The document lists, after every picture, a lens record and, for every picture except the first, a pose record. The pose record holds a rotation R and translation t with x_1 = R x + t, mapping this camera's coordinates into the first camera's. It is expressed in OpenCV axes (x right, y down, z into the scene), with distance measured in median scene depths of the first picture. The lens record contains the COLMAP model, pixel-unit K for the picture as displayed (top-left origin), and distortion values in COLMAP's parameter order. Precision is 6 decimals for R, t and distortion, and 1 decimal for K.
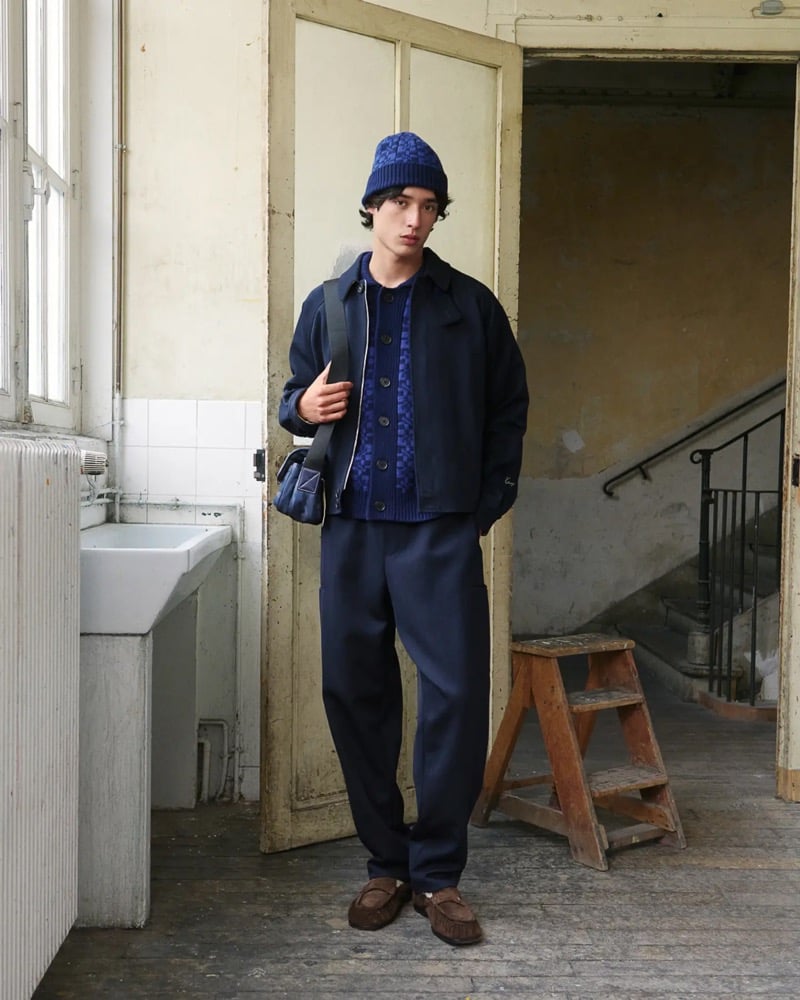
lens RADIAL K [[1248.8, 0, 392.0], [0, 1248.8, 522.9], [0, 0, 1]] dist [0.054378, 0.000000]
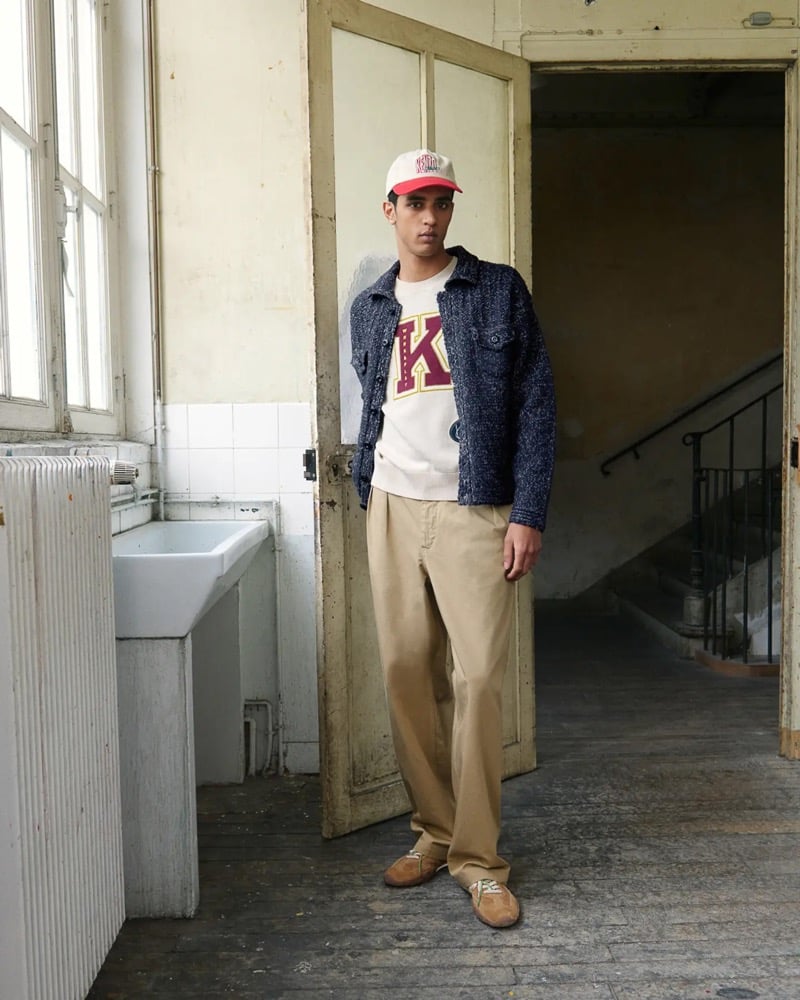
lens RADIAL K [[1055.7, 0, 398.1], [0, 1055.7, 525.5], [0, 0, 1]] dist [0.006201, 0.000000]
pose [[0.999486, -0.028880, -0.013926, -0.005992], [0.029230, 0.999243, 0.025687, -0.016060], [0.013174, -0.026081, 0.999573, 0.118142]]
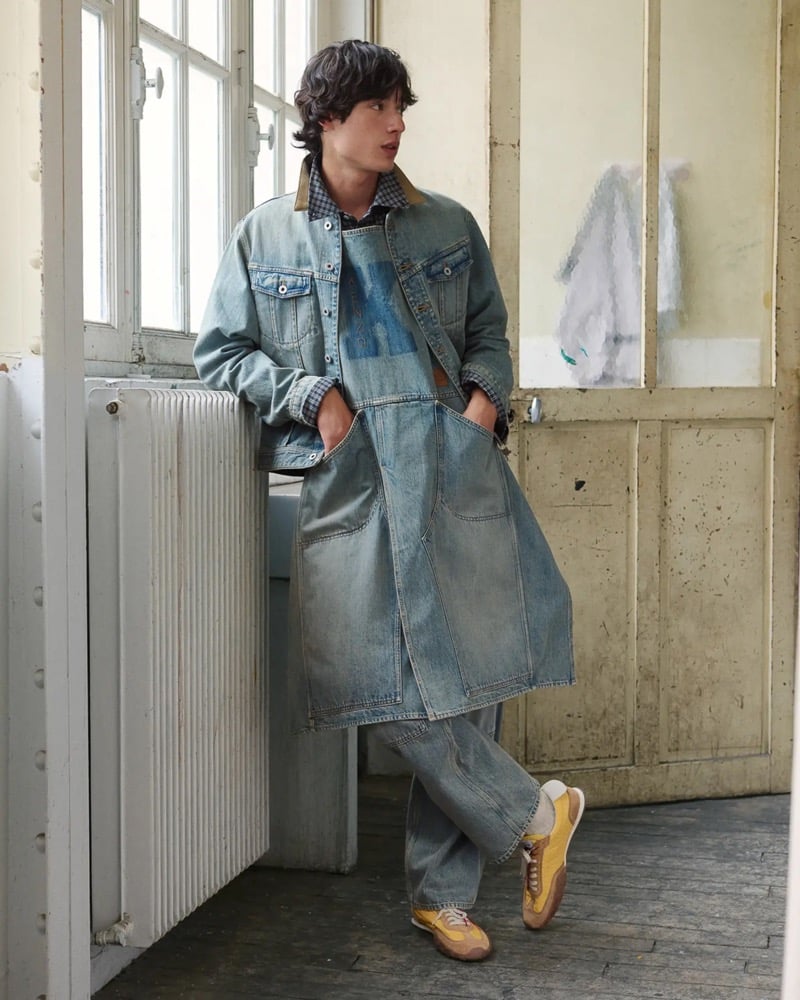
lens RADIAL K [[1567.9, 0, 434.8], [0, 1567.9, 493.4], [0, 0, 1]] dist [0.070406, 0.000000]
pose [[0.966876, 0.006997, -0.255152, 0.159844], [-0.004398, 0.999932, 0.010757, 0.004842], [0.255210, -0.009279, 0.966841, -0.163022]]
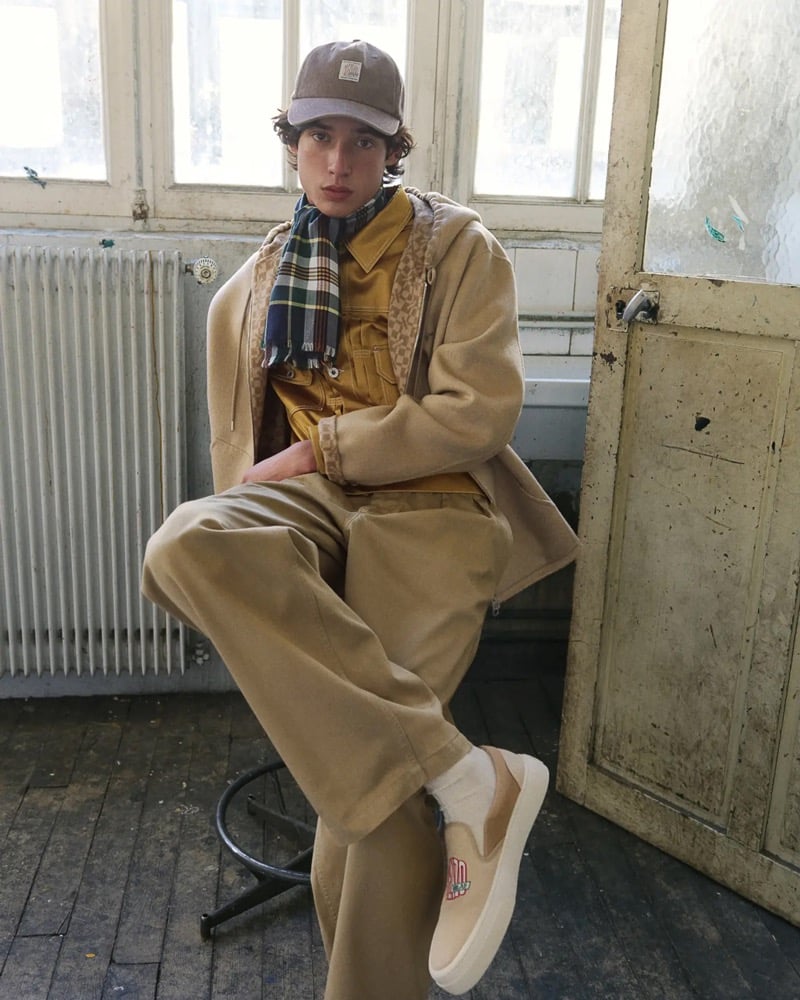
lens RADIAL K [[1070.2, 0, 443.2], [0, 1070.2, 528.3], [0, 0, 1]] dist [0.022112, 0.000000]
pose [[0.098650, 0.275519, -0.956220, 0.503794], [-0.098099, 0.958920, 0.266176, -0.073594], [0.990275, 0.067546, 0.121626, 0.835159]]
